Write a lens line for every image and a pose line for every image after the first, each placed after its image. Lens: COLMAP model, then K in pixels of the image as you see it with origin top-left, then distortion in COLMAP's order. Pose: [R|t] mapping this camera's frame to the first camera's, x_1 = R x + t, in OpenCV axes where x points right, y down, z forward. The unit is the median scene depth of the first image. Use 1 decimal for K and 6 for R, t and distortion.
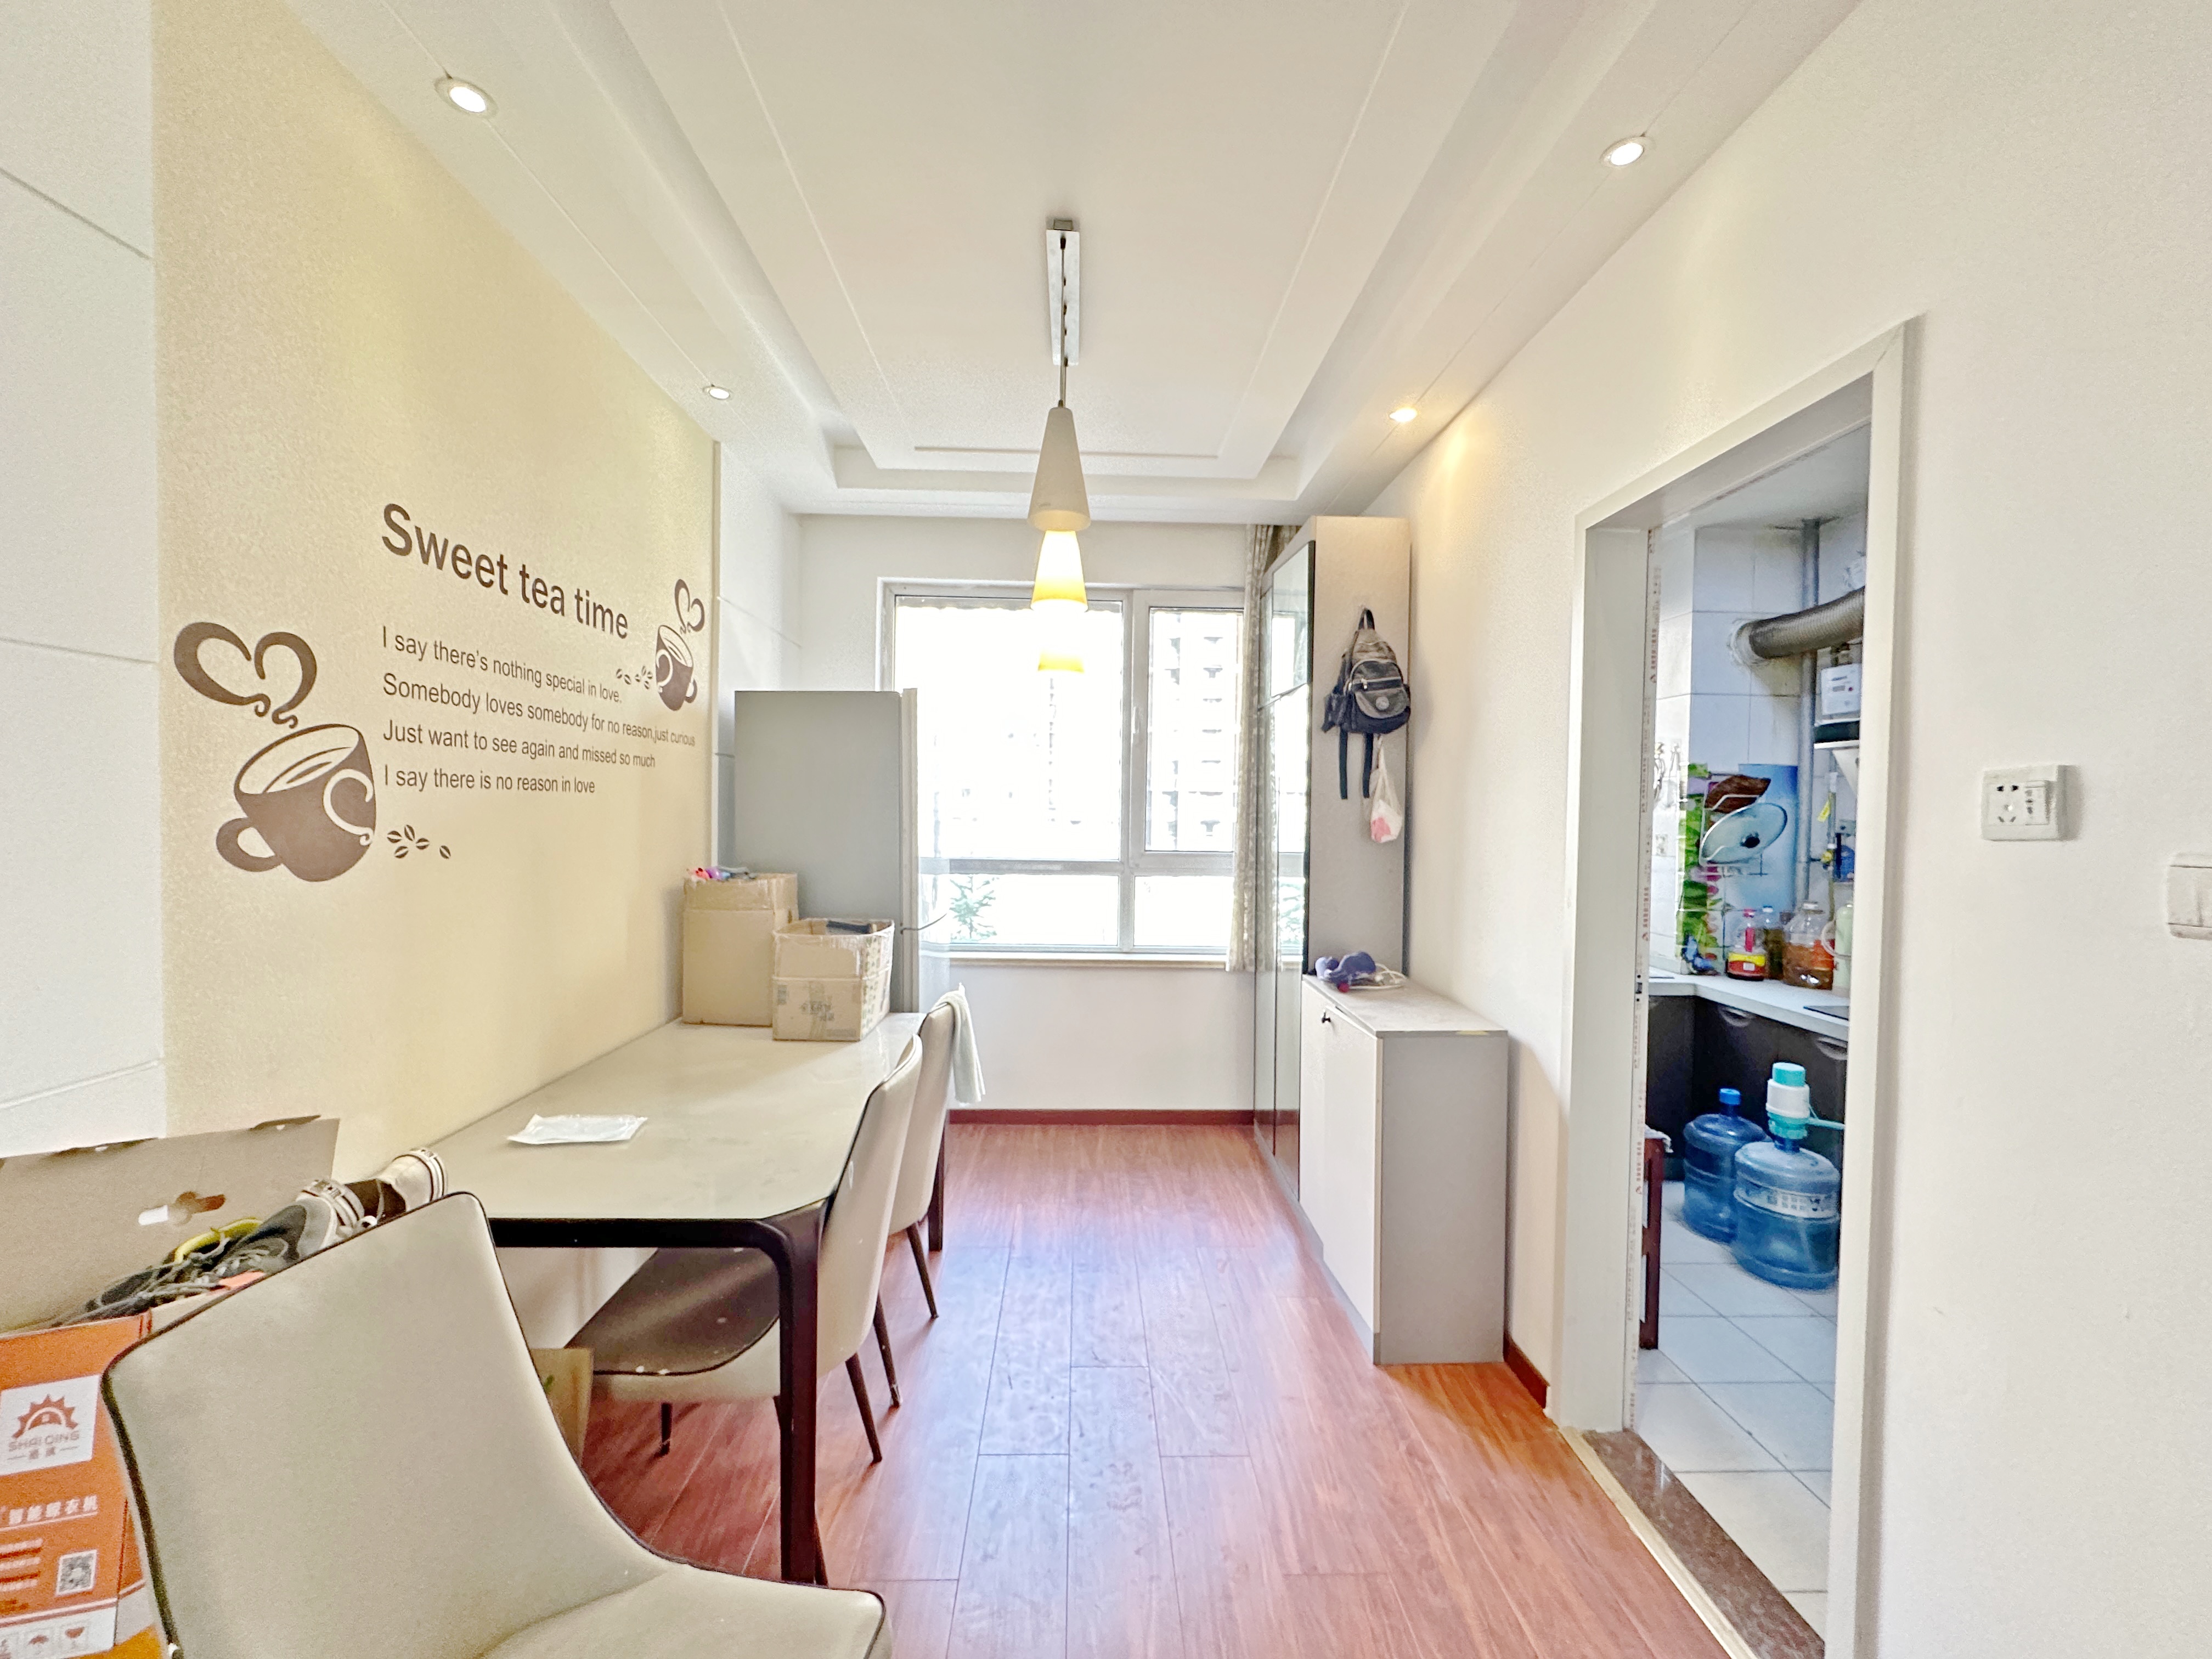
lens RADIAL K [[882.1, 0, 1106.8], [0, 882.1, 831.2], [0, 0, 1]] dist [-0.004574, -0.000047]
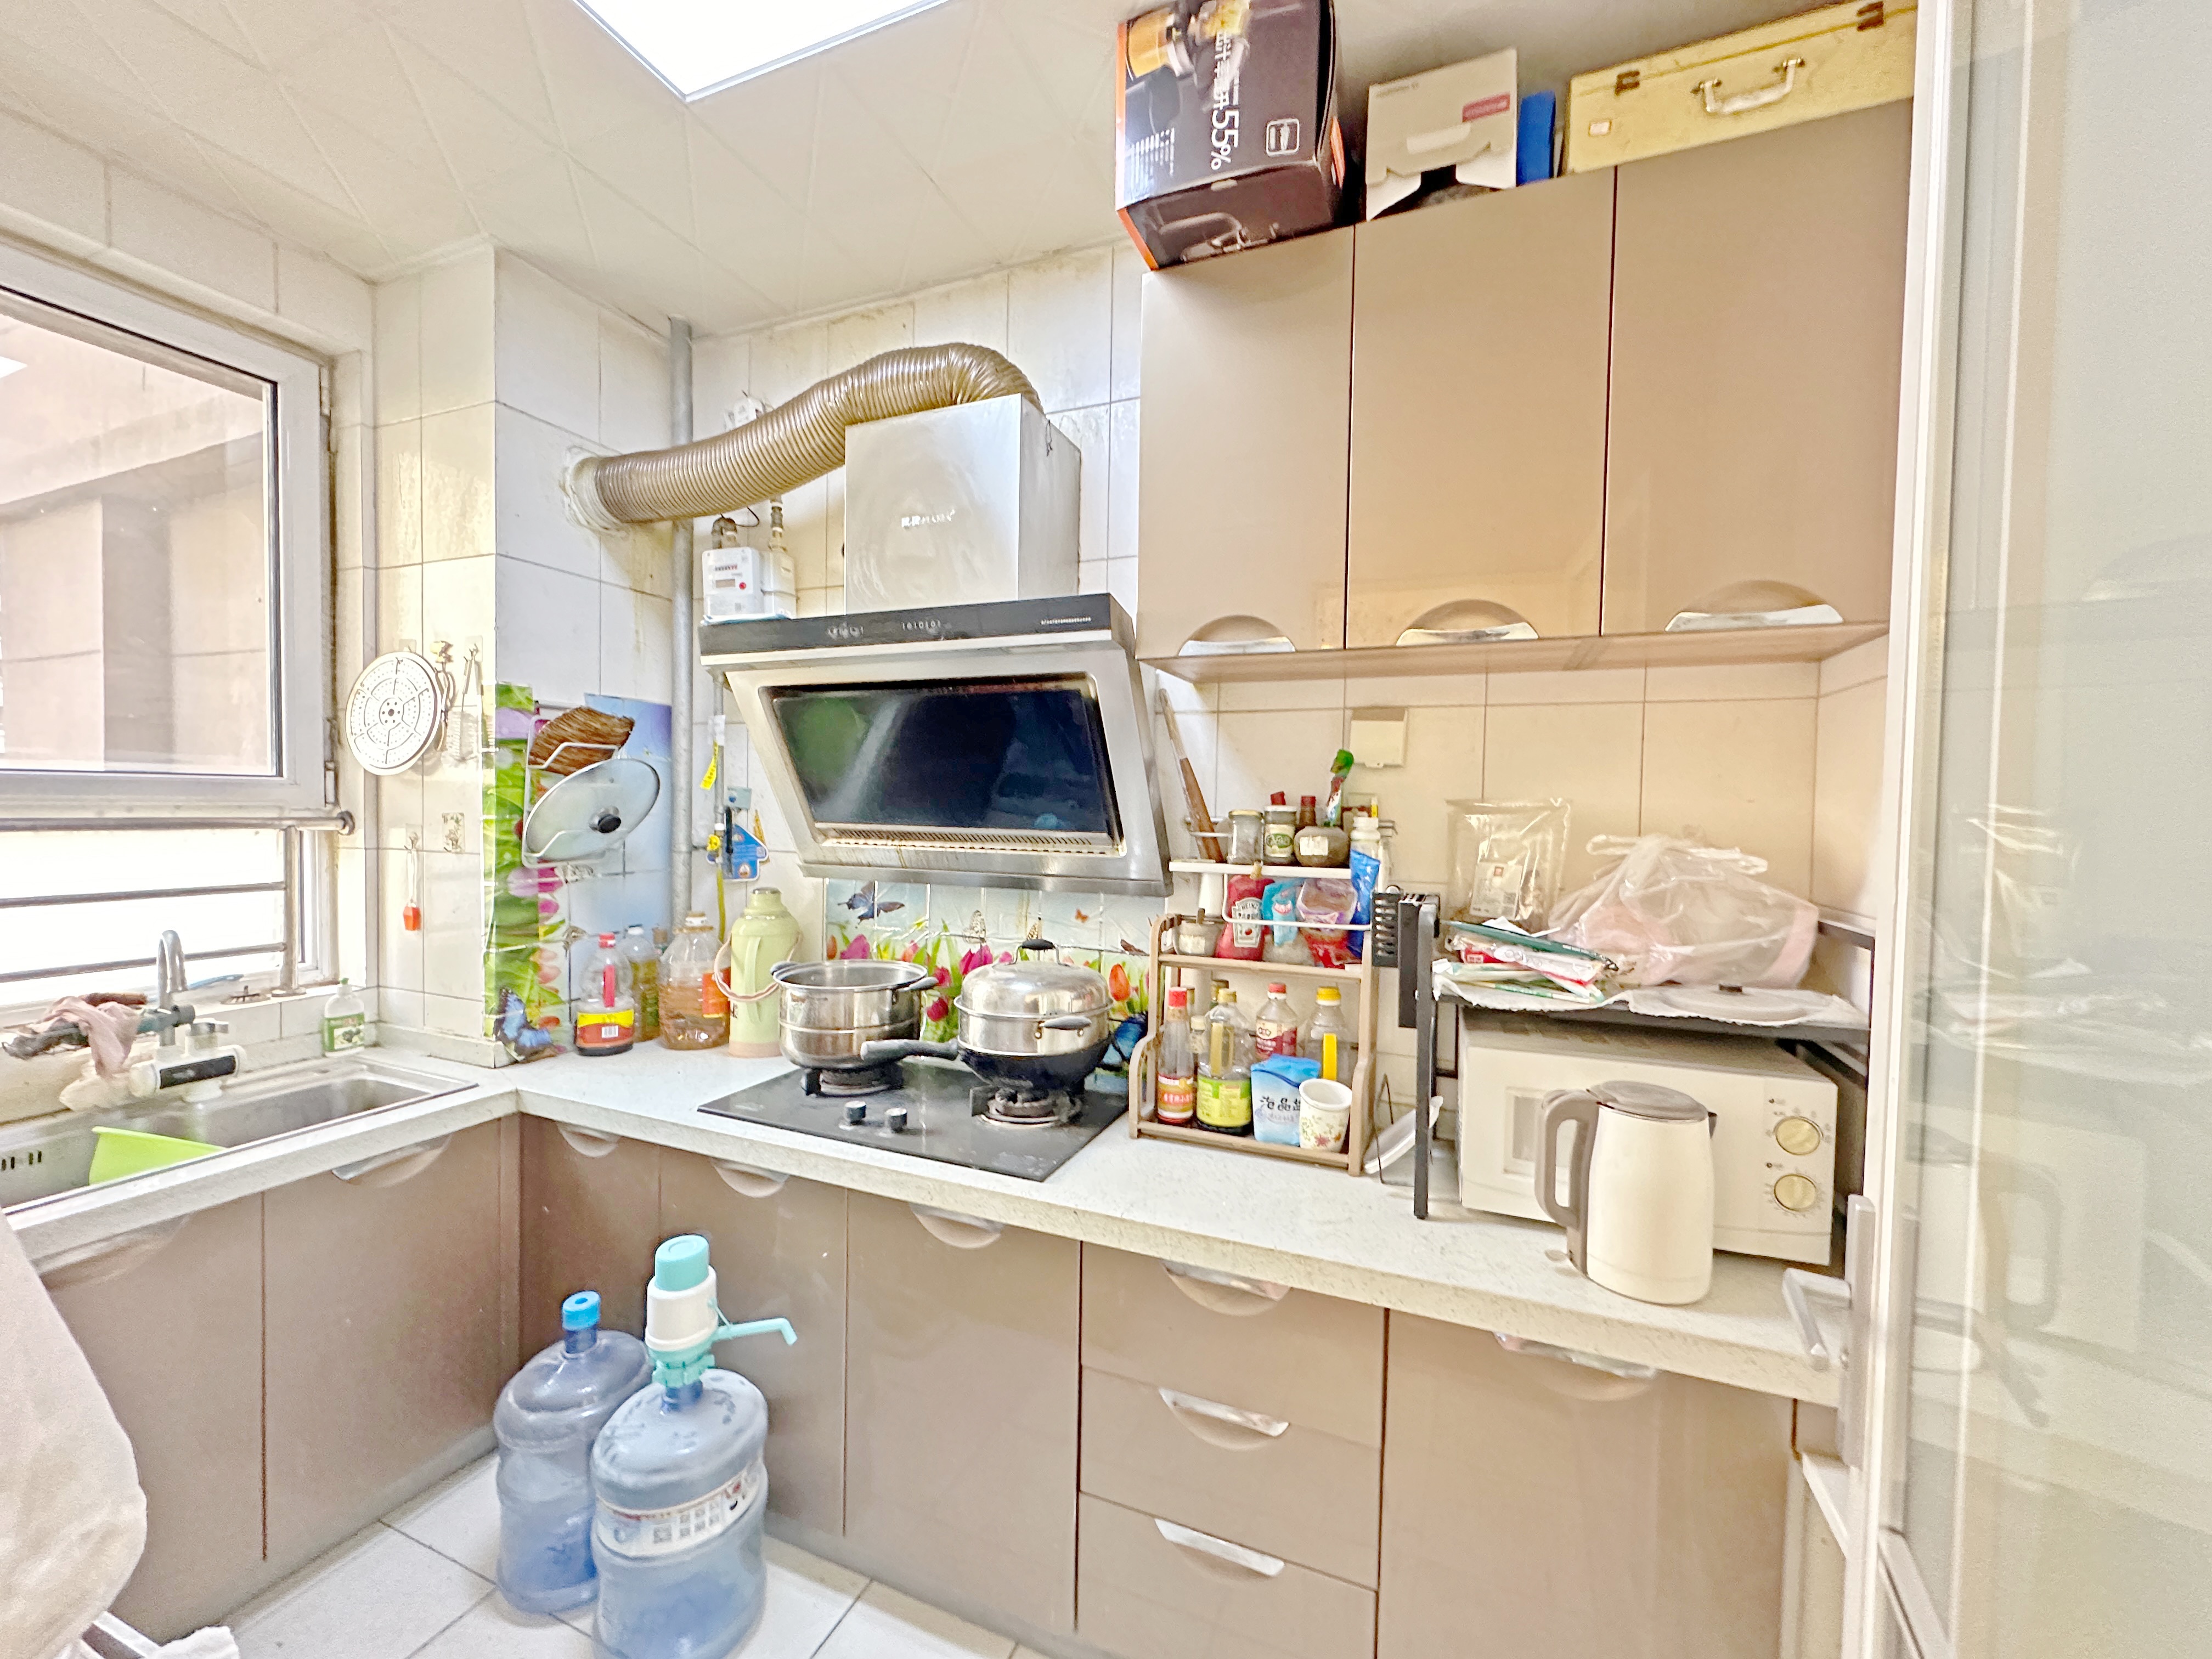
lens RADIAL K [[882.1, 0, 1108.9], [0, 882.1, 835.6], [0, 0, 1]] dist [-0.004574, -0.000047]
pose [[0.420583, -0.034340, 0.906604, 0.326543], [0.013118, 0.999409, 0.031769, 0.006102], [-0.907159, -0.001469, 0.420785, 0.430549]]
